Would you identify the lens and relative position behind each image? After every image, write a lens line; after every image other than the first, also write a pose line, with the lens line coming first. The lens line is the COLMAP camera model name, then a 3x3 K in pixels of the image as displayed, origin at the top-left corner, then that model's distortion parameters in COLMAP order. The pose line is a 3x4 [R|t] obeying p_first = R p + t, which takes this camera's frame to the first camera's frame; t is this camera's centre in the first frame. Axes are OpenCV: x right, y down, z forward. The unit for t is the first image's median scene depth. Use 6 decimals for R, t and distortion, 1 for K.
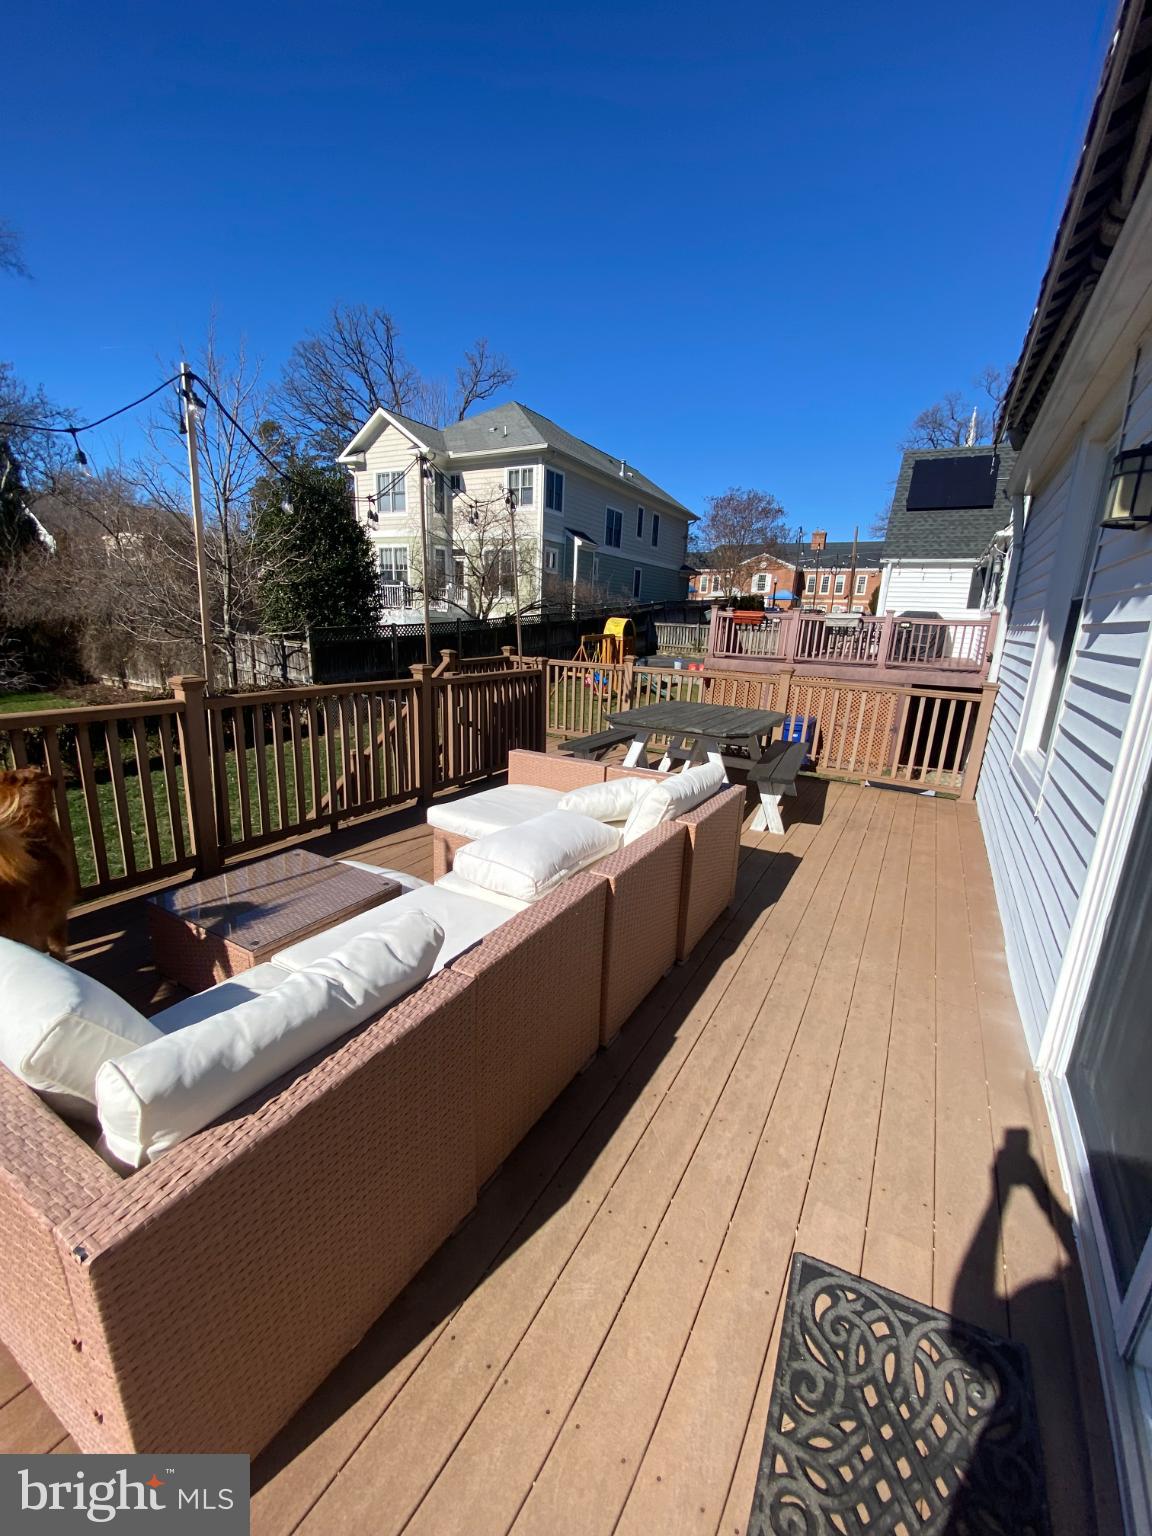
lens RADIAL K [[612.6, 0, 576.0], [0, 612.6, 768.0], [0, 0, 1]] dist [0.070001, -0.000203]
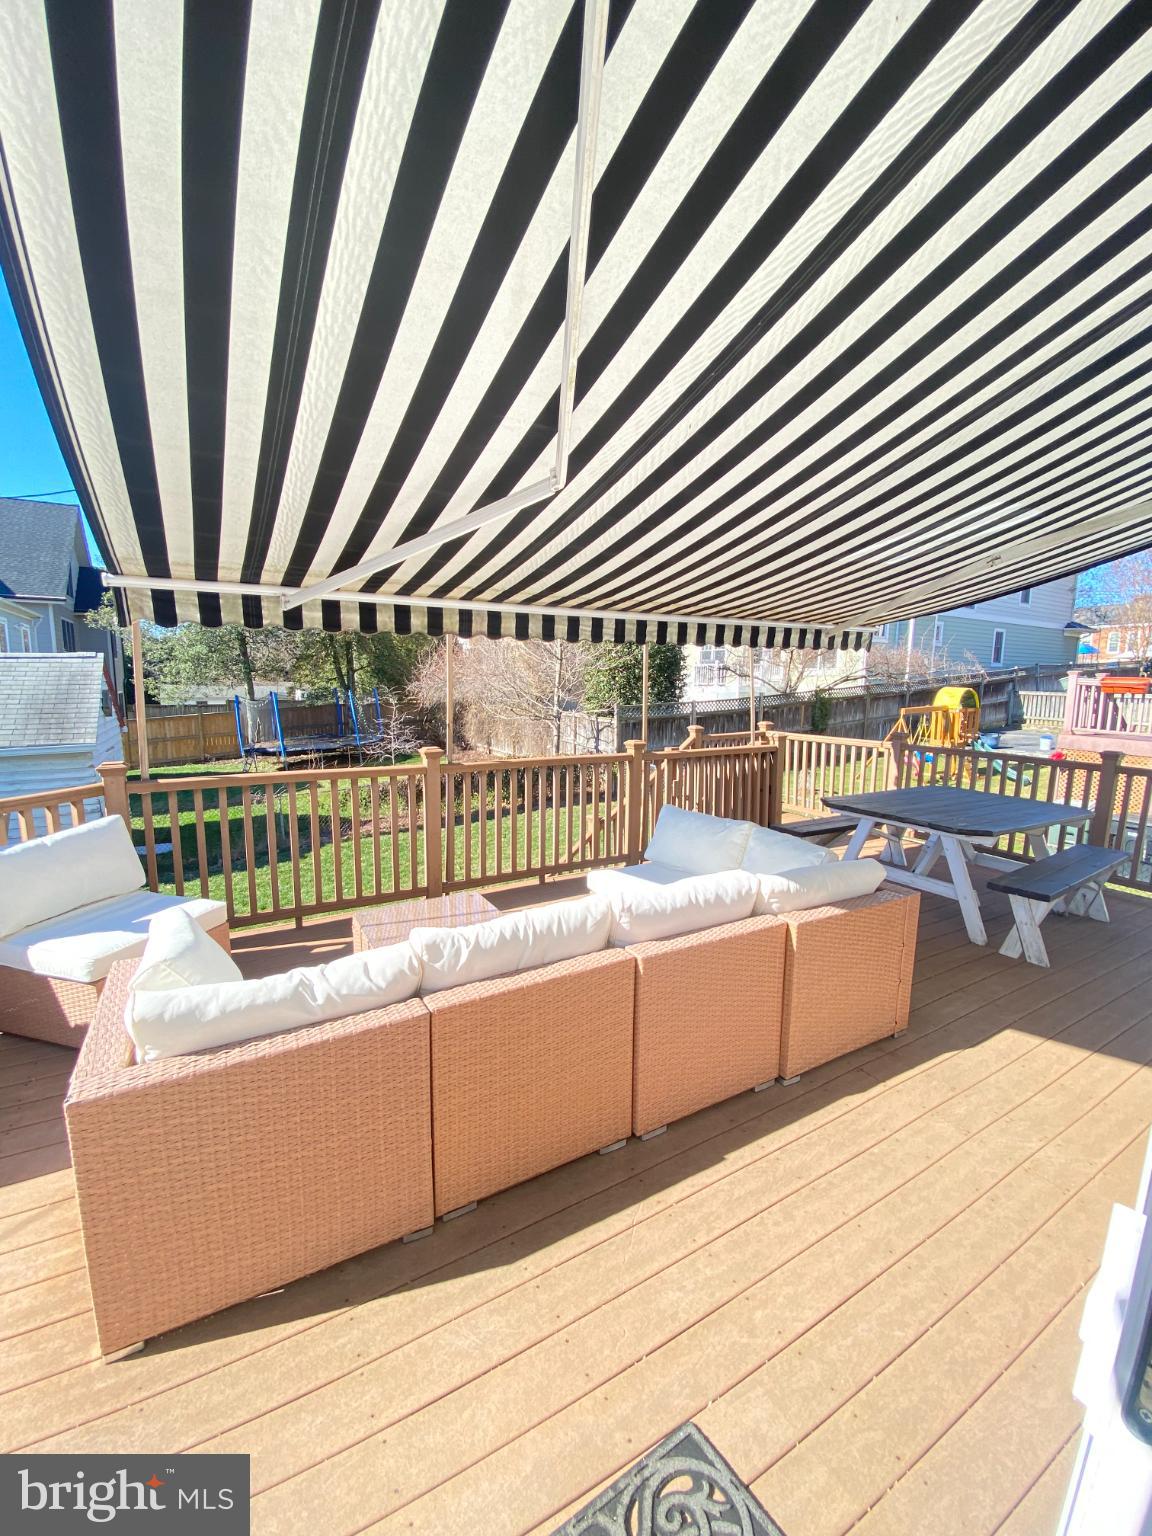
lens RADIAL K [[616.6, 0, 576.0], [0, 616.6, 768.0], [0, 0, 1]] dist [0.043220, -0.000082]
pose [[0.880370, 0.038395, -0.472731, 0.438514], [-0.093914, 0.991095, -0.094400, -0.017010], [0.464896, 0.127502, 0.876136, 0.038817]]
